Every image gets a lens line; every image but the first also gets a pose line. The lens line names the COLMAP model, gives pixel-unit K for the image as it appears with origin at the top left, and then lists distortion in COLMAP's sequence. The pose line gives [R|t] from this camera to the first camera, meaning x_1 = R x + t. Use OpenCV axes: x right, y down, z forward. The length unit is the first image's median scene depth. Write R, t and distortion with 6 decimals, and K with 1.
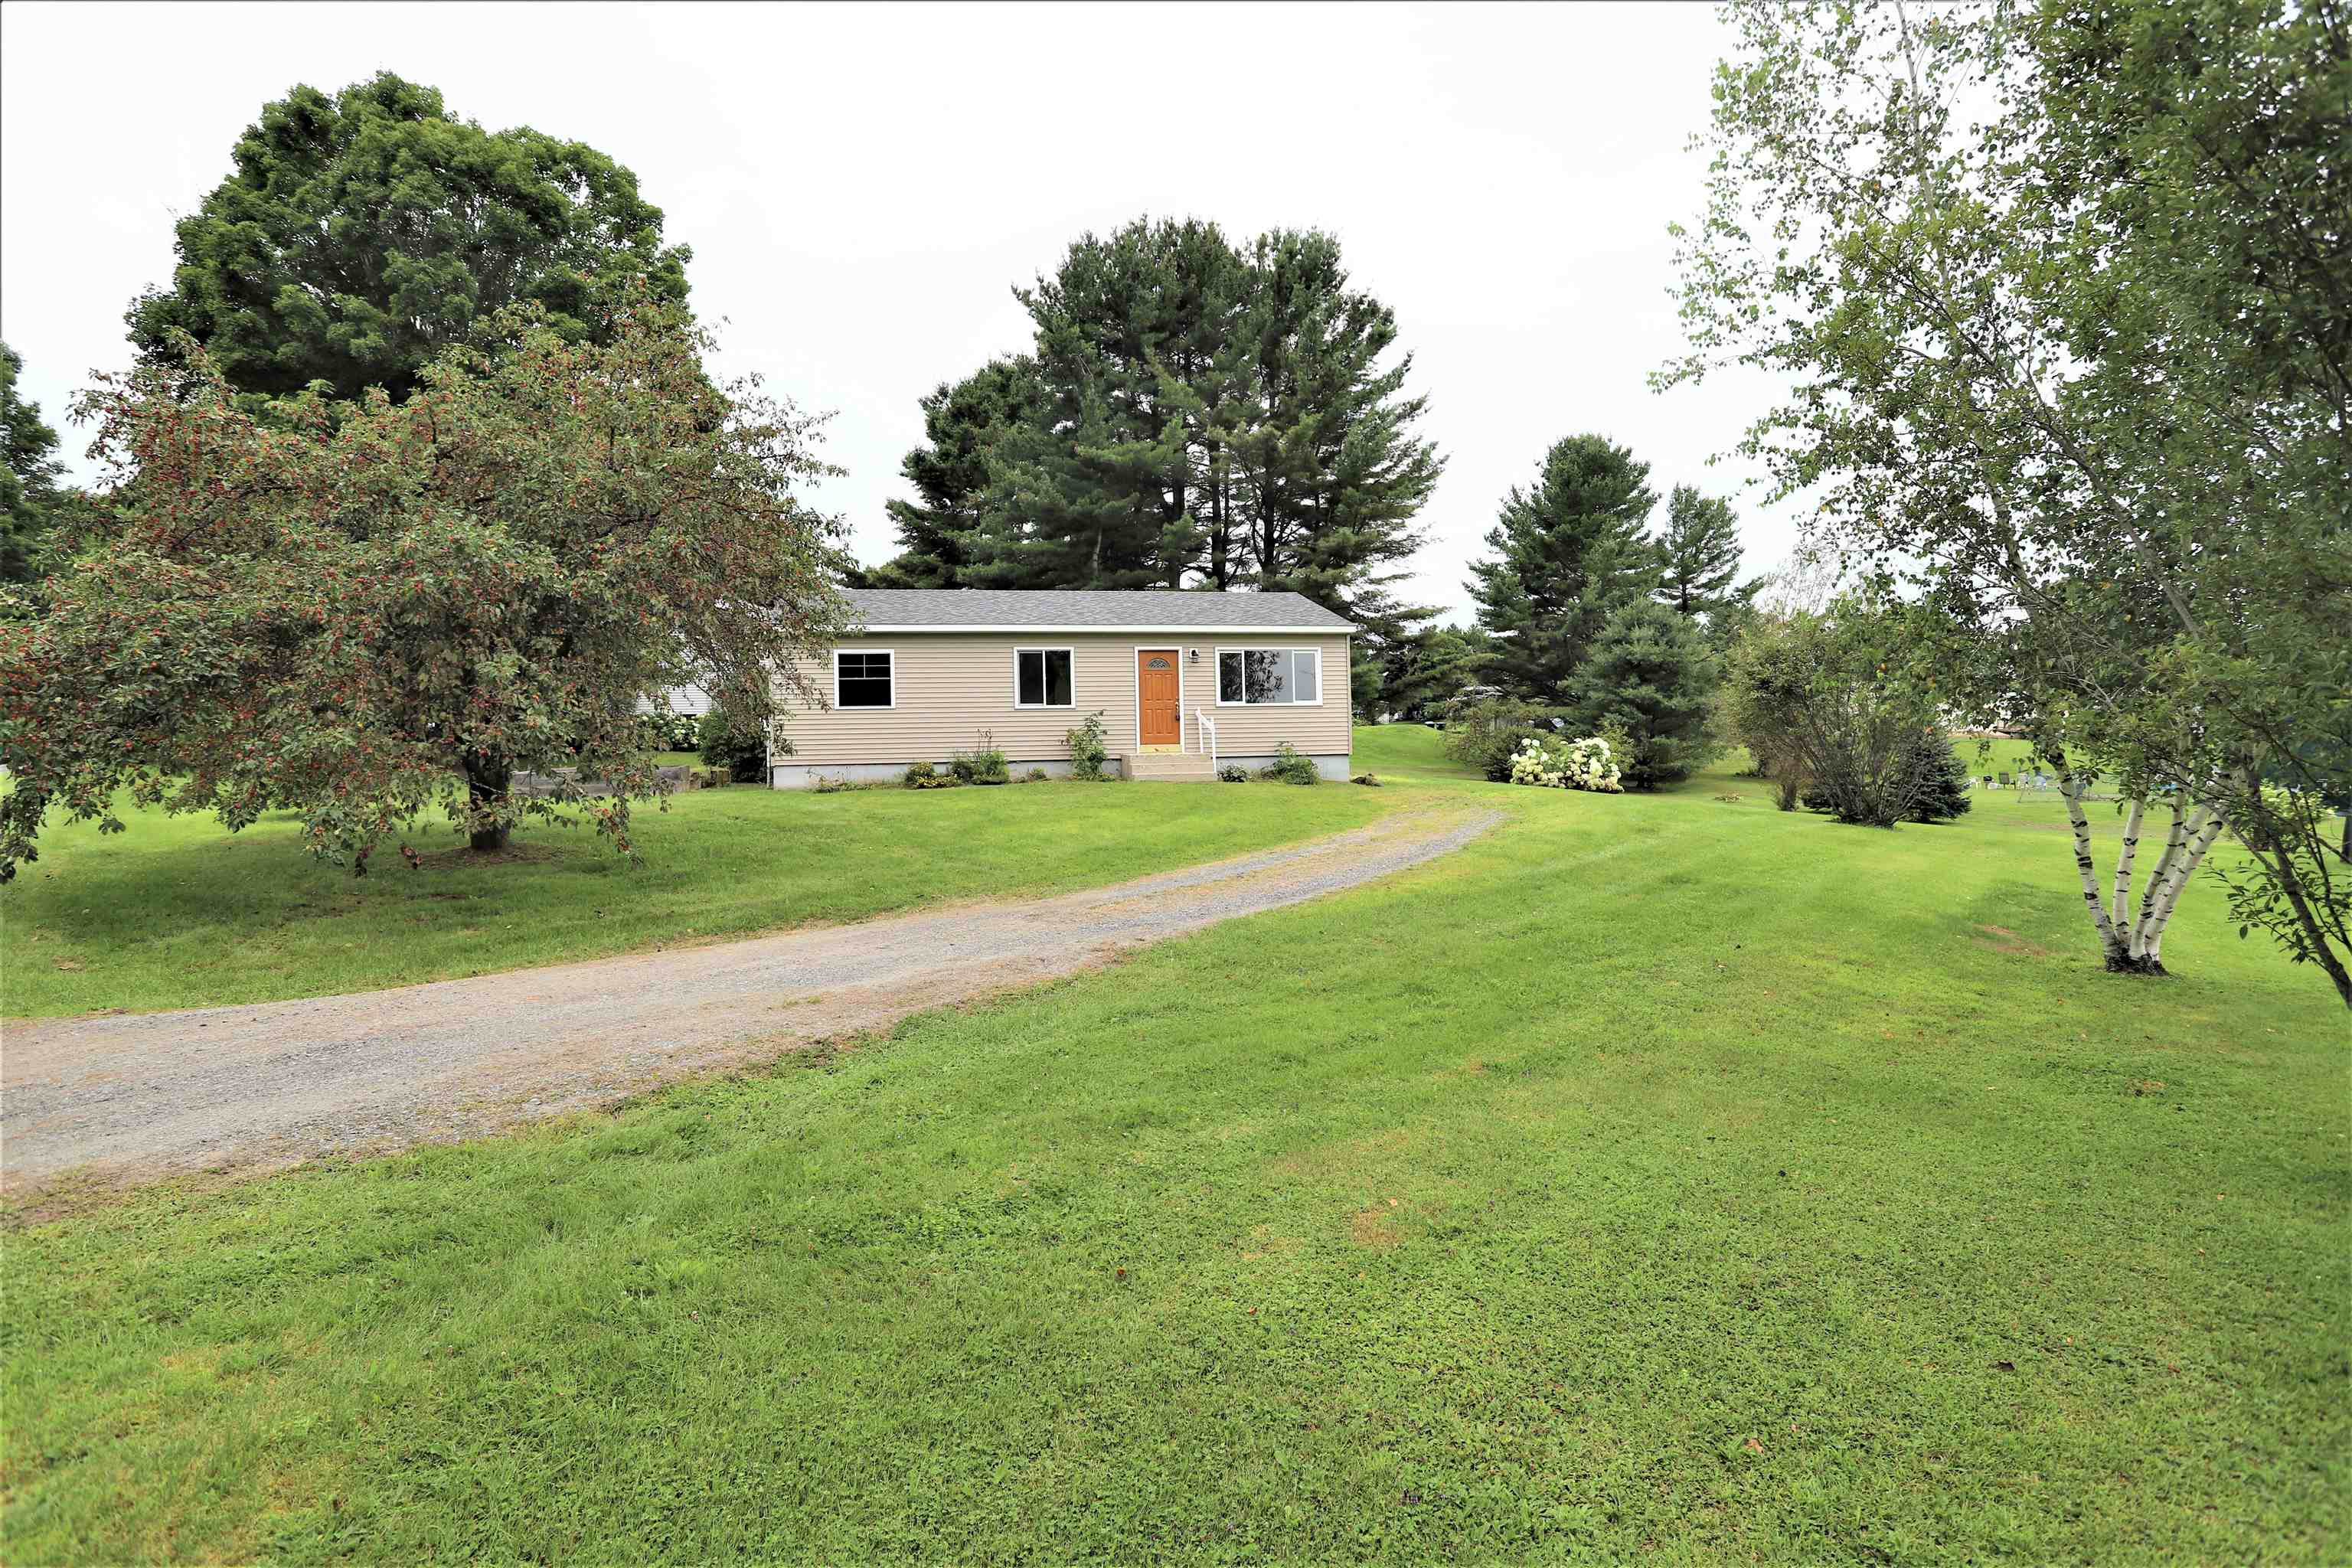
lens RADIAL K [[1149.0, 0, 1169.8], [0, 1149.0, 764.7], [0, 0, 1]] dist [-0.052485, 0.024500]
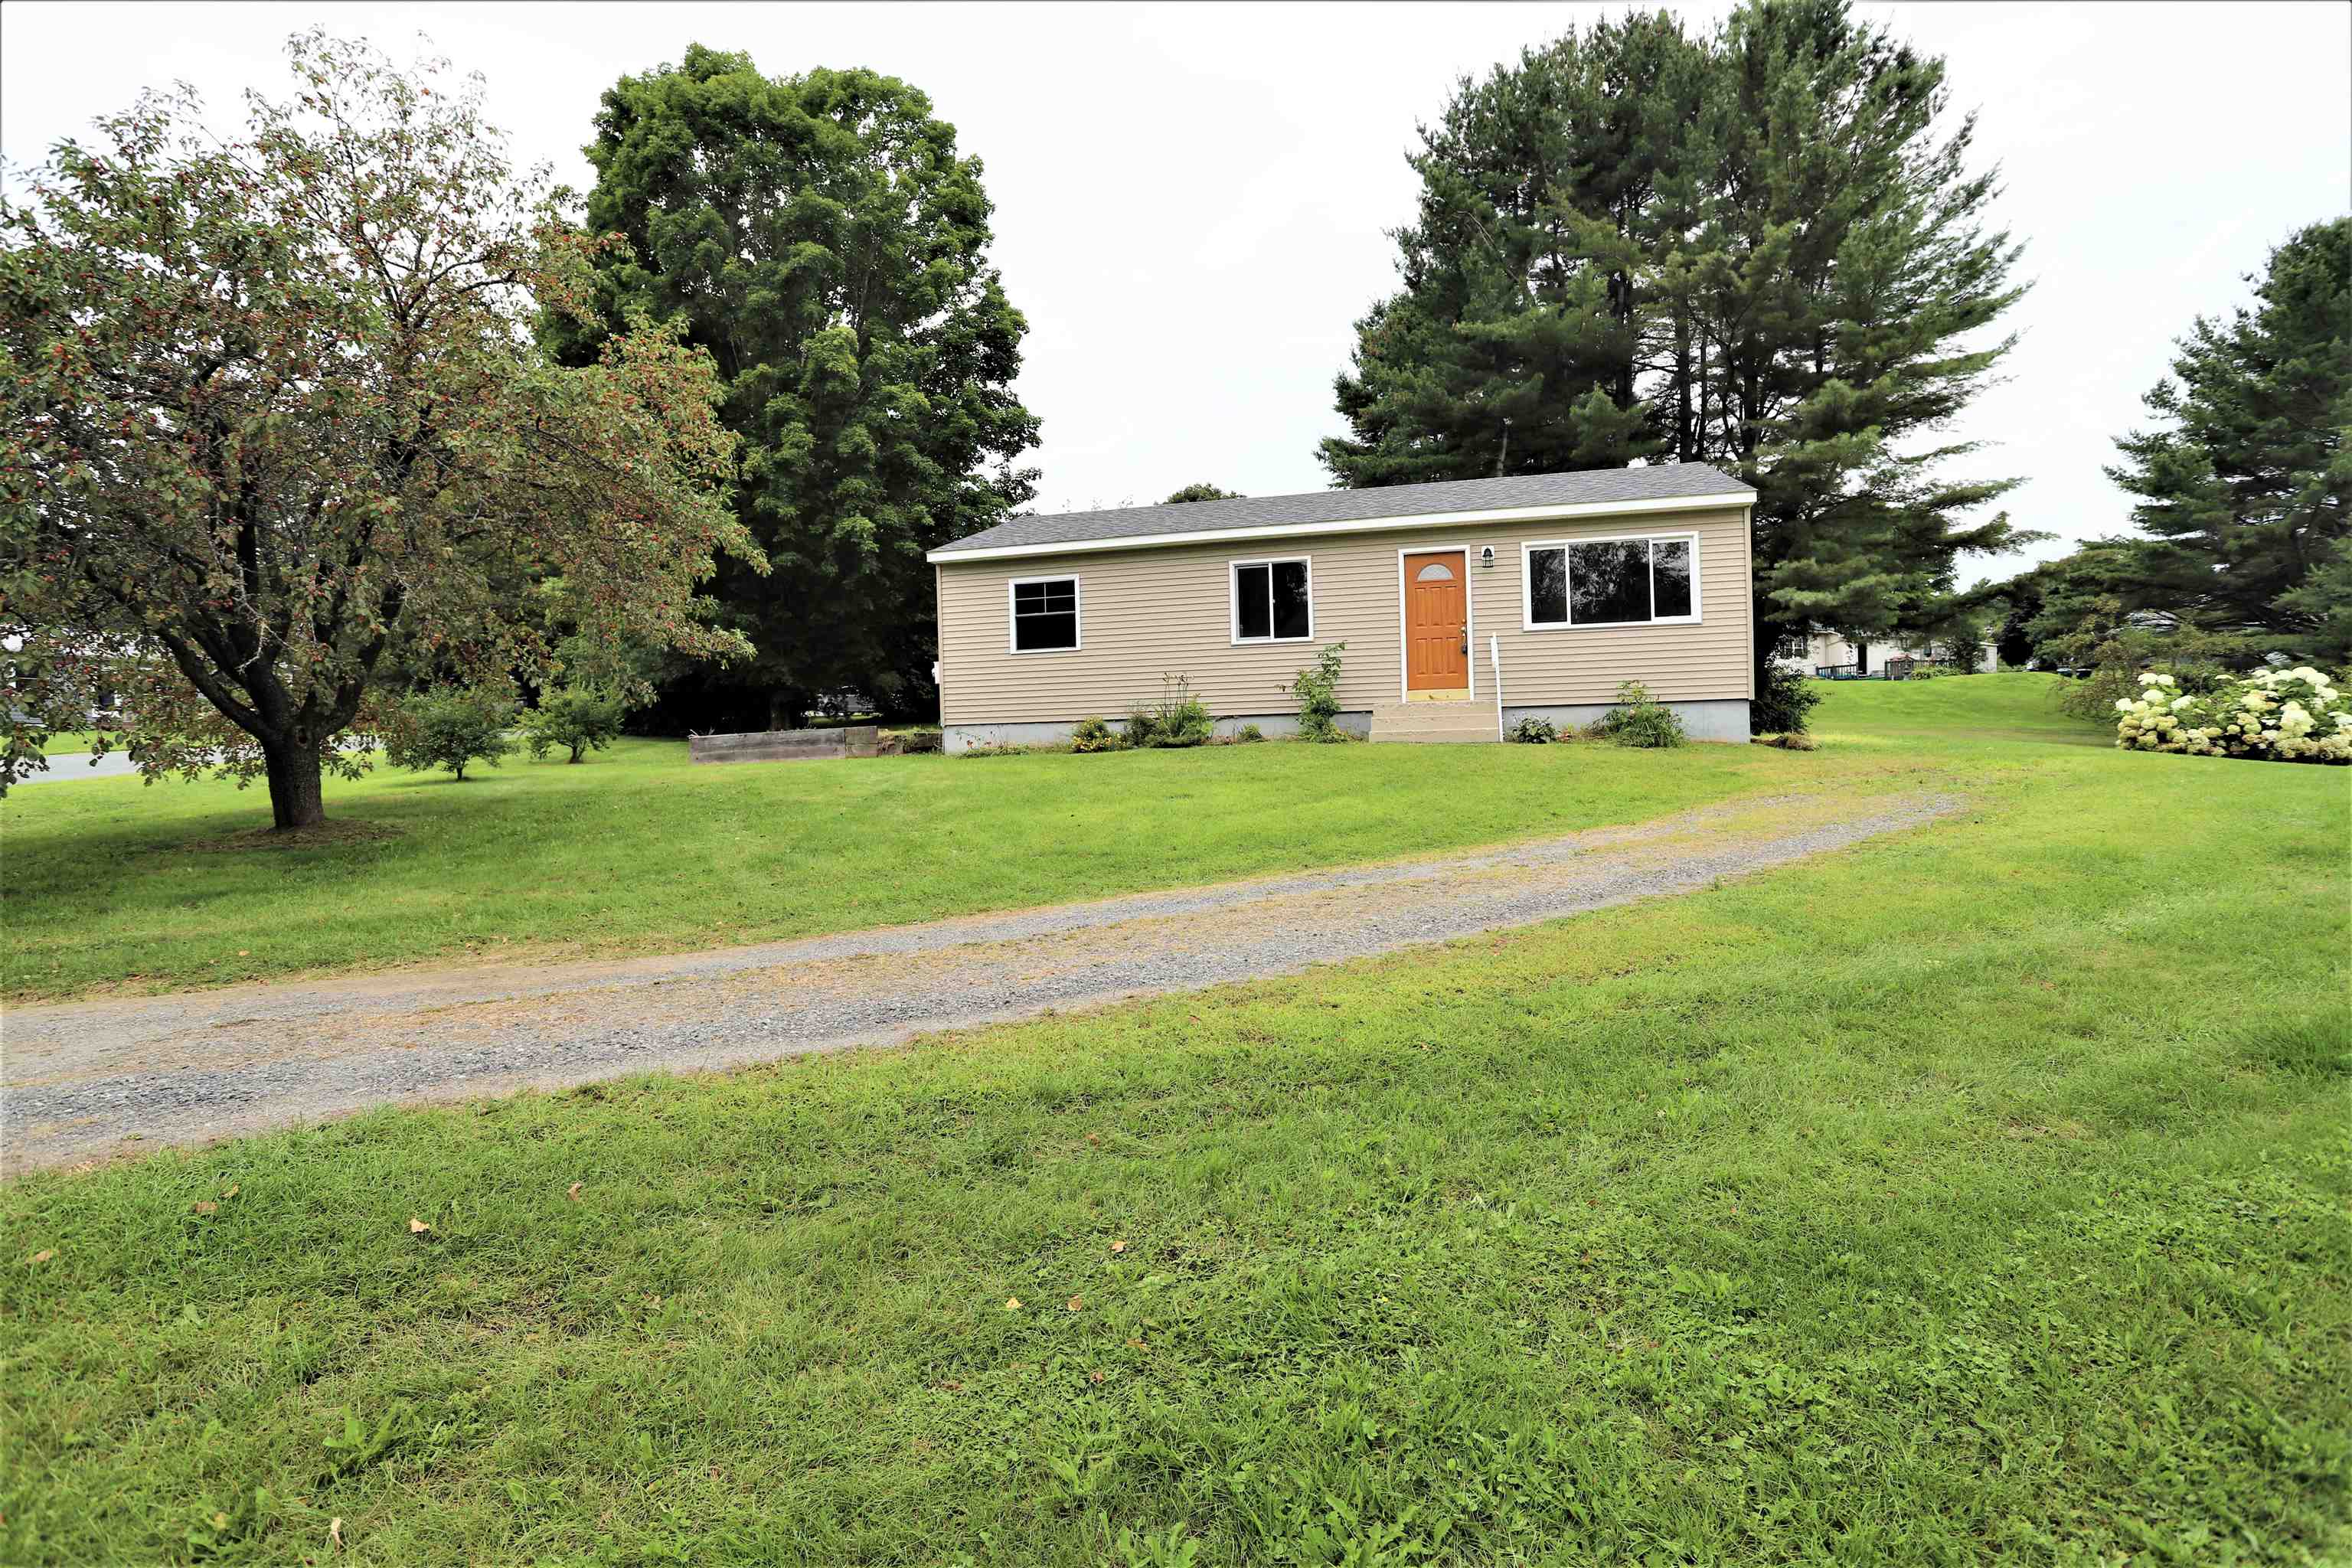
lens RADIAL K [[1149.0, 0, 1169.8], [0, 1149.0, 764.7], [0, 0, 1]] dist [-0.052485, 0.024500]
pose [[0.889925, 0.005313, -0.456077, 0.125429], [0.007410, 0.999632, 0.026104, 0.006500], [0.456048, -0.026610, 0.889557, 0.242141]]
